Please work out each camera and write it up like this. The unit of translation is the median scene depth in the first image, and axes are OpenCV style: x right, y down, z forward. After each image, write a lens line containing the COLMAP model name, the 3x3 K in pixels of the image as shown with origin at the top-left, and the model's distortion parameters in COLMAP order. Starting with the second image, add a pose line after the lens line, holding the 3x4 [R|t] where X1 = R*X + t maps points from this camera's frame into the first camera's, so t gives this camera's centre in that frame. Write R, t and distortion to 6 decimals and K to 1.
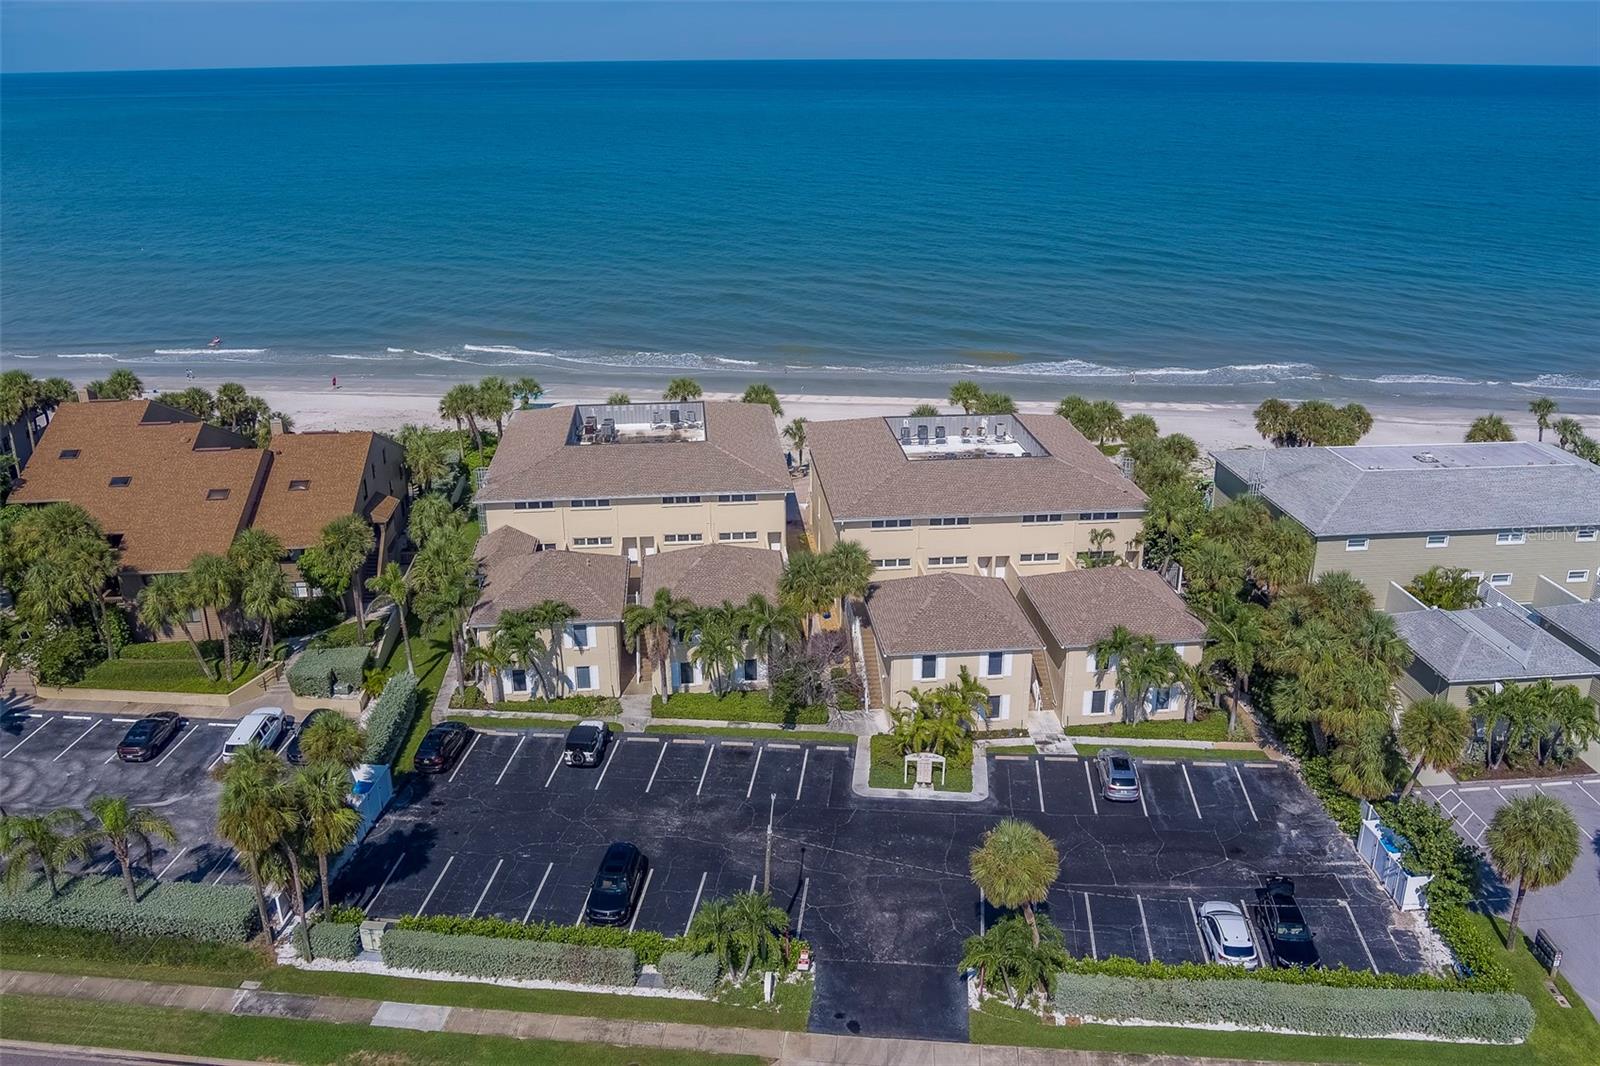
lens RADIAL K [[1303.7, 0, 800.0], [0, 1303.7, 533.0], [0, 0, 1]] dist [-0.075216, 0.038780]
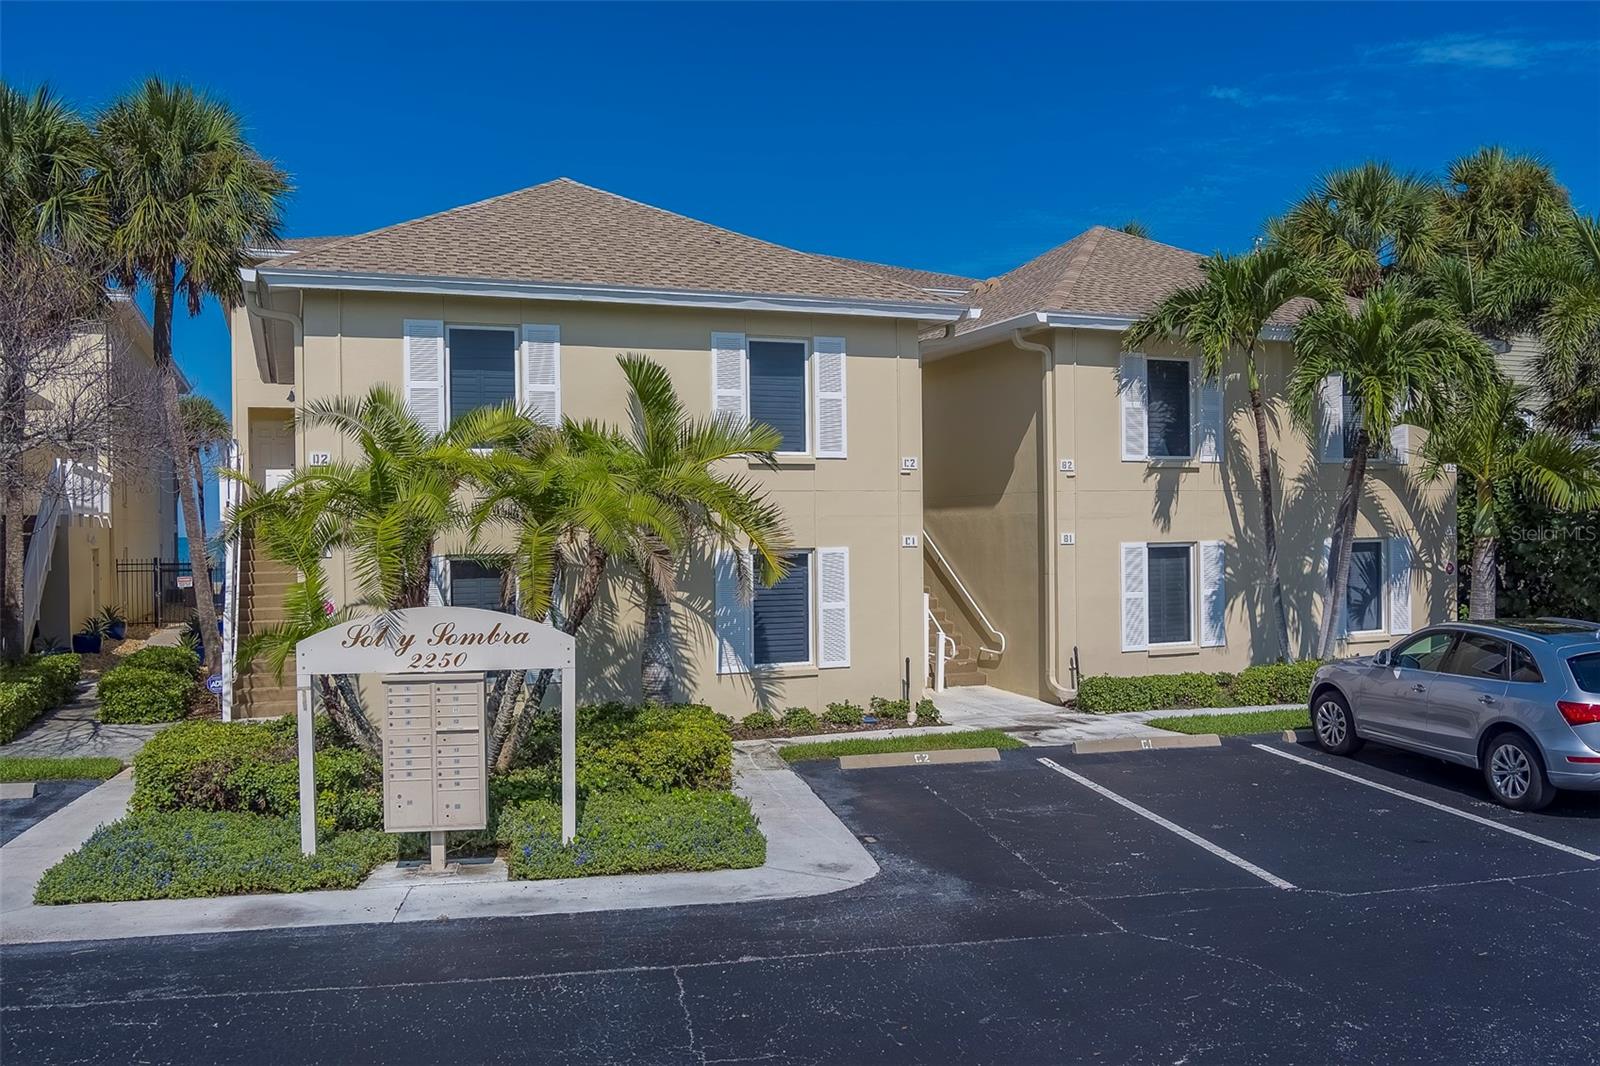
lens RADIAL K [[1303.7, 0, 800.0], [0, 1303.7, 533.0], [0, 0, 1]] dist [-0.075216, 0.038780]
pose [[0.959986, -0.010493, 0.279852, 0.086298], [0.105113, 0.939737, -0.325340, 0.193847], [-0.259573, 0.341738, 0.903237, 0.774837]]
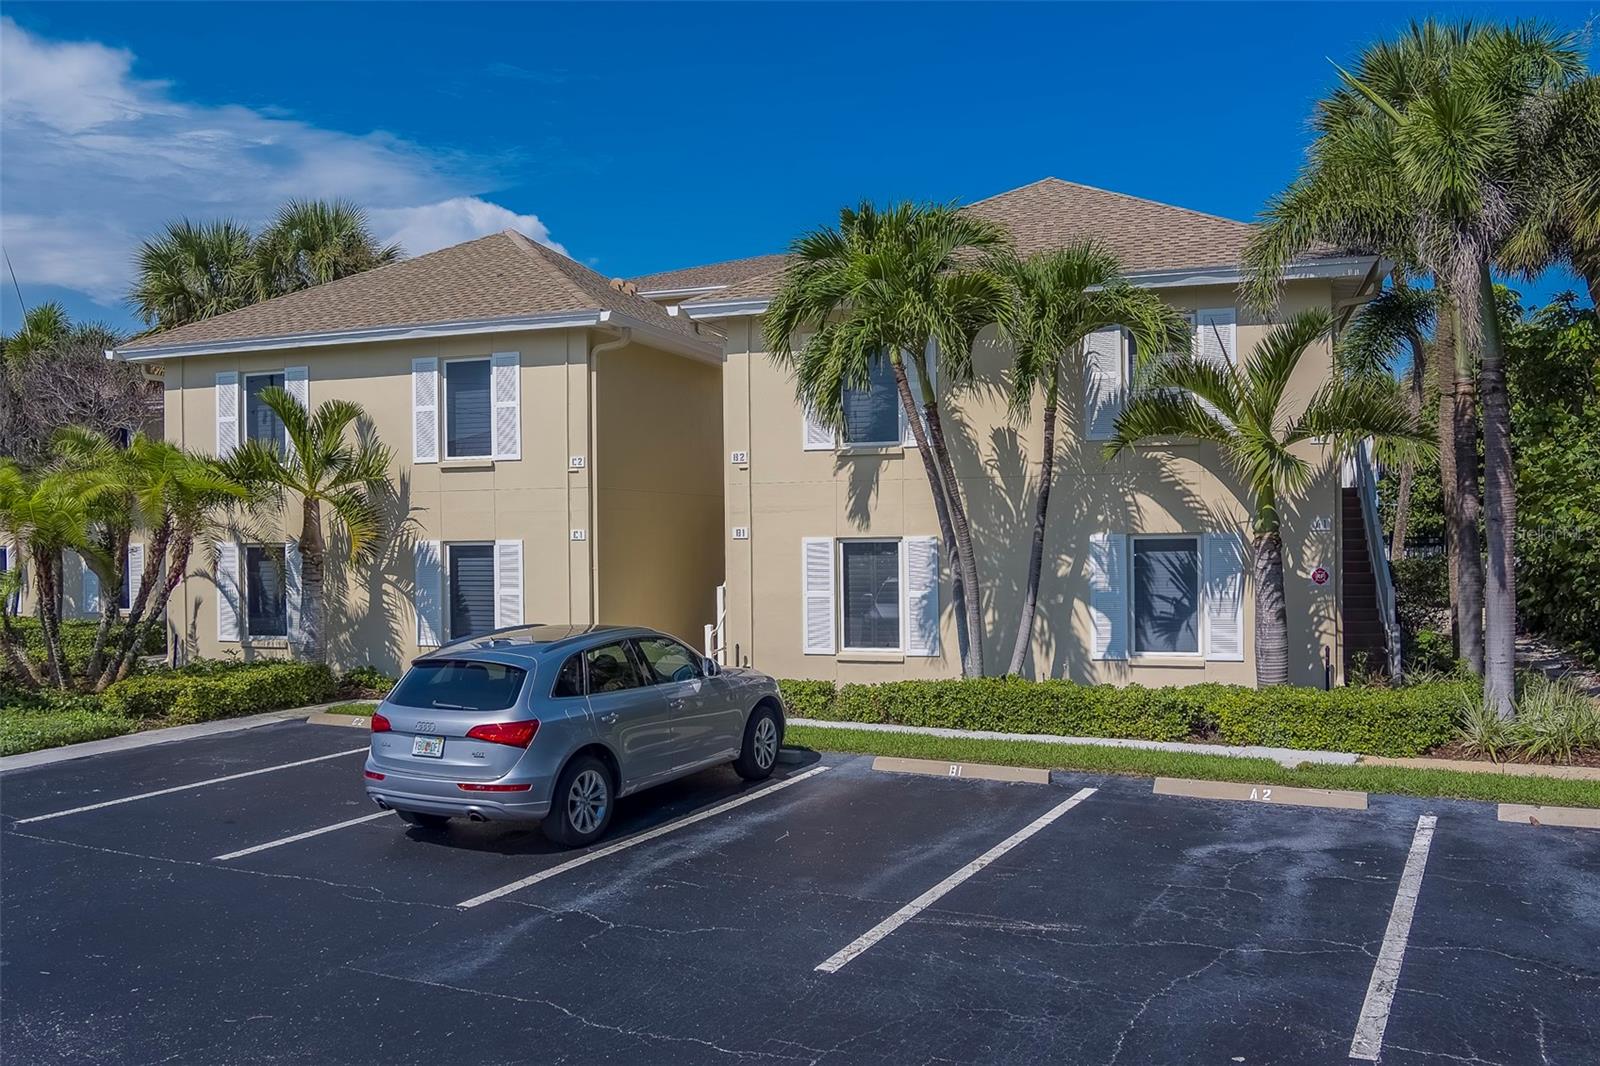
lens RADIAL K [[1303.7, 0, 800.0], [0, 1303.7, 533.0], [0, 0, 1]] dist [-0.075216, 0.038780]
pose [[0.917289, -0.008539, -0.398131, 0.309986], [-0.126159, 0.942041, -0.310874, 0.193374], [0.377710, 0.335389, 0.863047, 0.781476]]
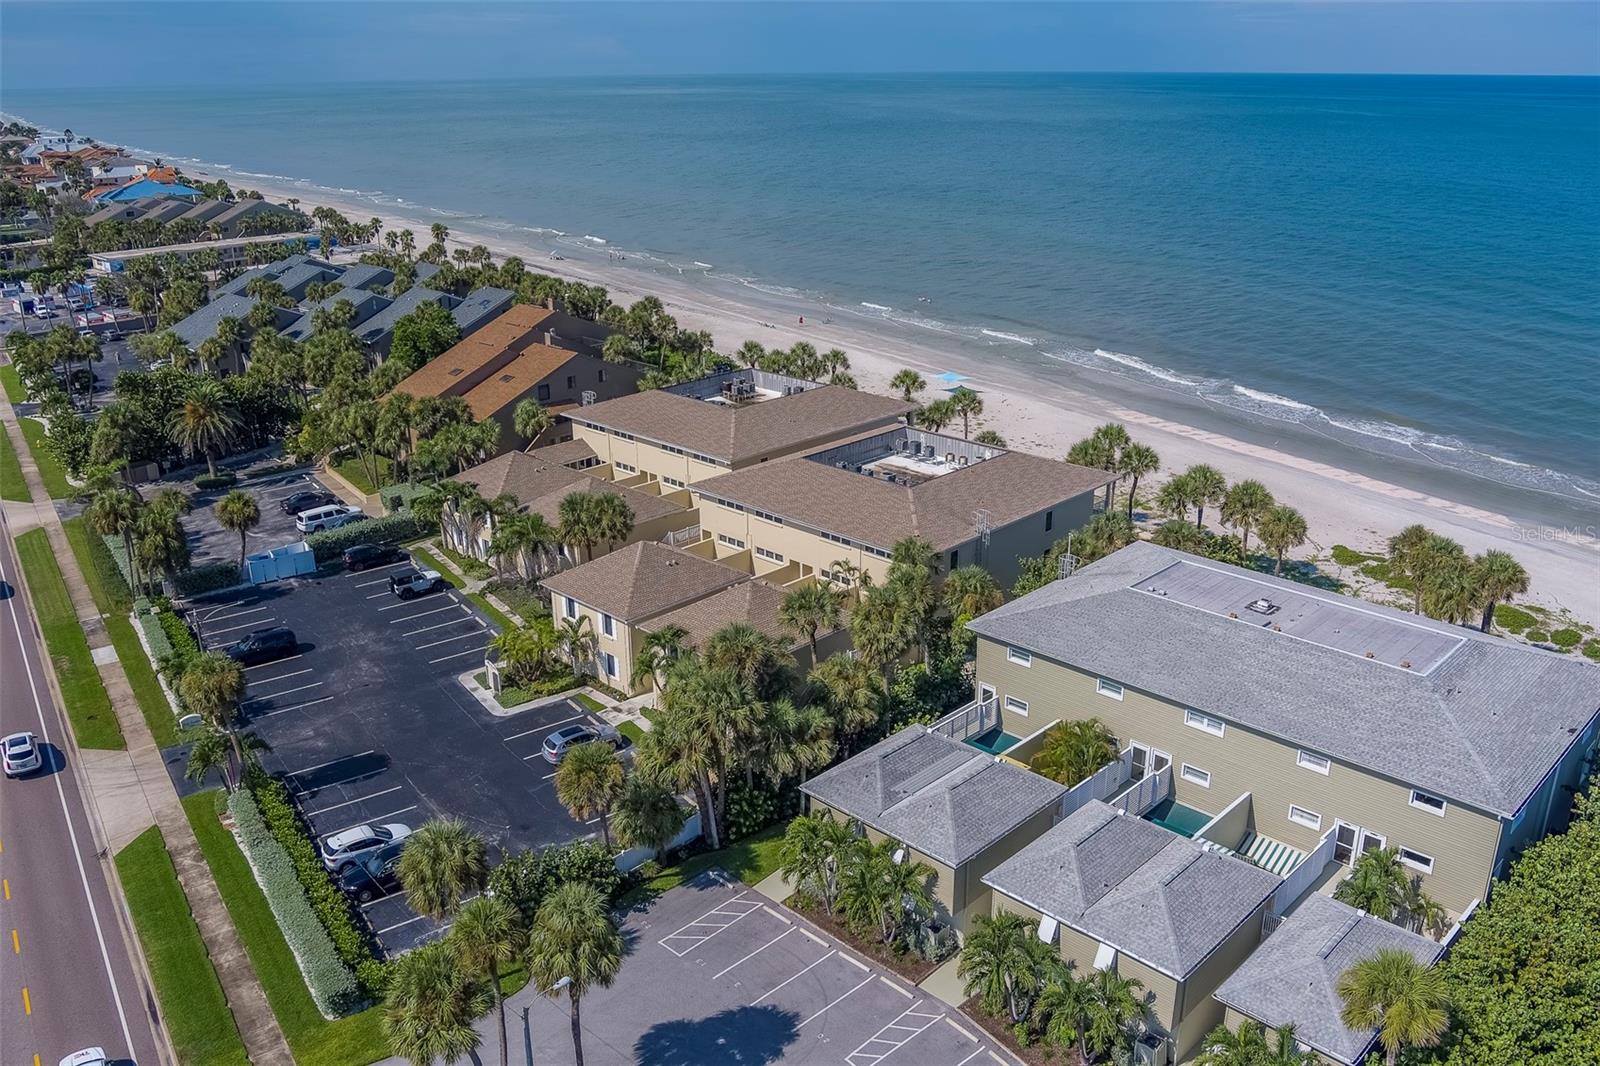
lens RADIAL K [[1303.7, 0, 800.0], [0, 1303.7, 533.0], [0, 0, 1]] dist [-0.075216, 0.038780]
pose [[0.648942, 0.258661, -0.715520, 0.988794], [-0.261356, 0.958995, 0.109639, -0.131724], [0.714540, 0.115856, 0.689935, 0.341393]]
